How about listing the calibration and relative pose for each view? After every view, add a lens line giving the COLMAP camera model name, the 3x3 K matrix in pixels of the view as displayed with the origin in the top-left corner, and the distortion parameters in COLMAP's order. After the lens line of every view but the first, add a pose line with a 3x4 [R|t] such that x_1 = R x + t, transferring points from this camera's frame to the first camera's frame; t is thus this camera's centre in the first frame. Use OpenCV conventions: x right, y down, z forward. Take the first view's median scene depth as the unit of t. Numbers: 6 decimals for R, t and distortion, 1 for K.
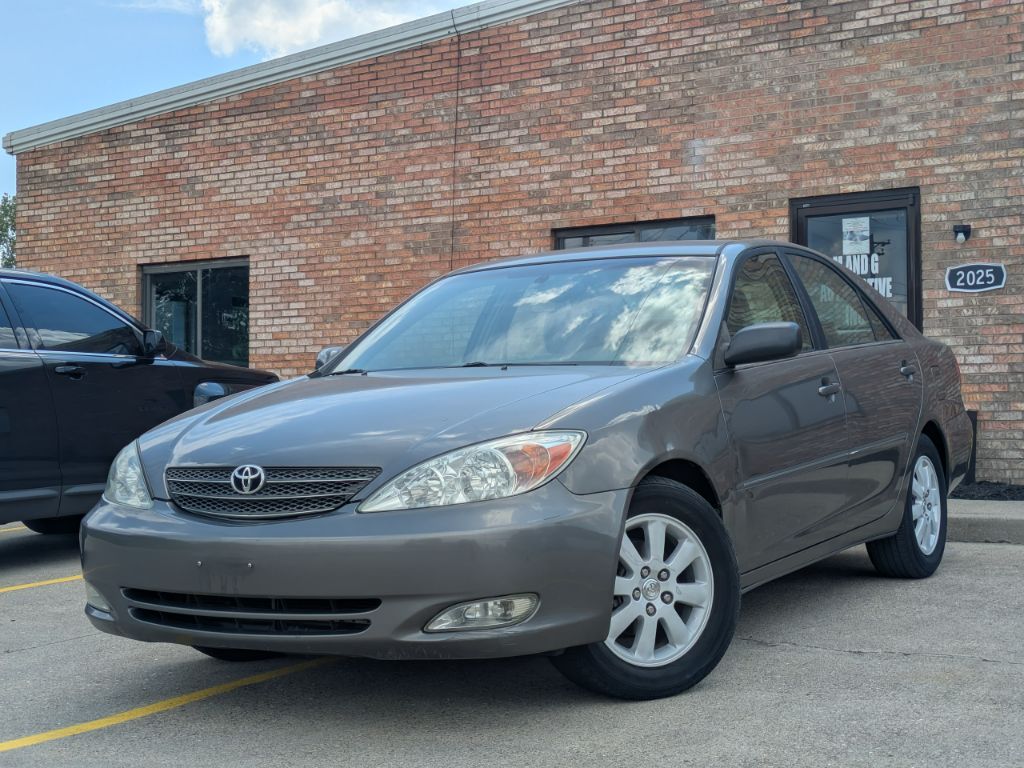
lens RADIAL K [[1522.4, 0, 508.3], [0, 1522.4, 379.7], [0, 0, 1]] dist [0.050414, 0.000000]
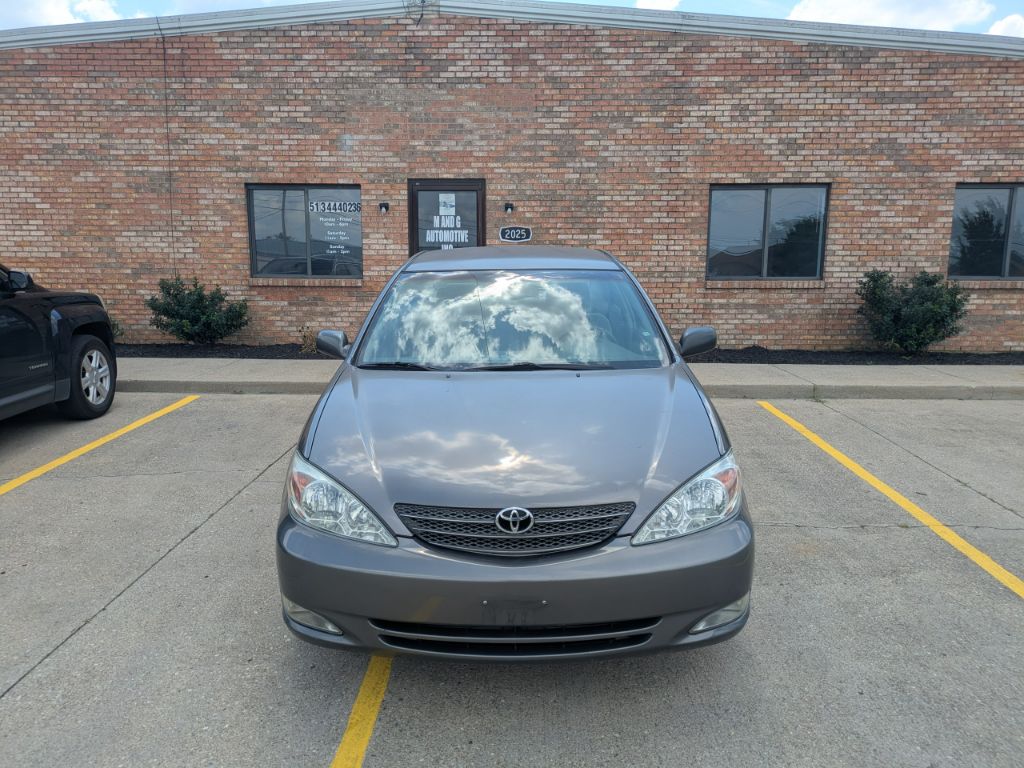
lens RADIAL K [[758.3, 0, 509.0], [0, 758.3, 390.4], [0, 0, 1]] dist [0.040101, -0.032830]
pose [[0.860304, -0.071237, 0.504780, -0.147301], [-0.026583, 0.982572, 0.183971, -0.042773], [-0.509088, -0.171689, 0.843417, 0.180580]]
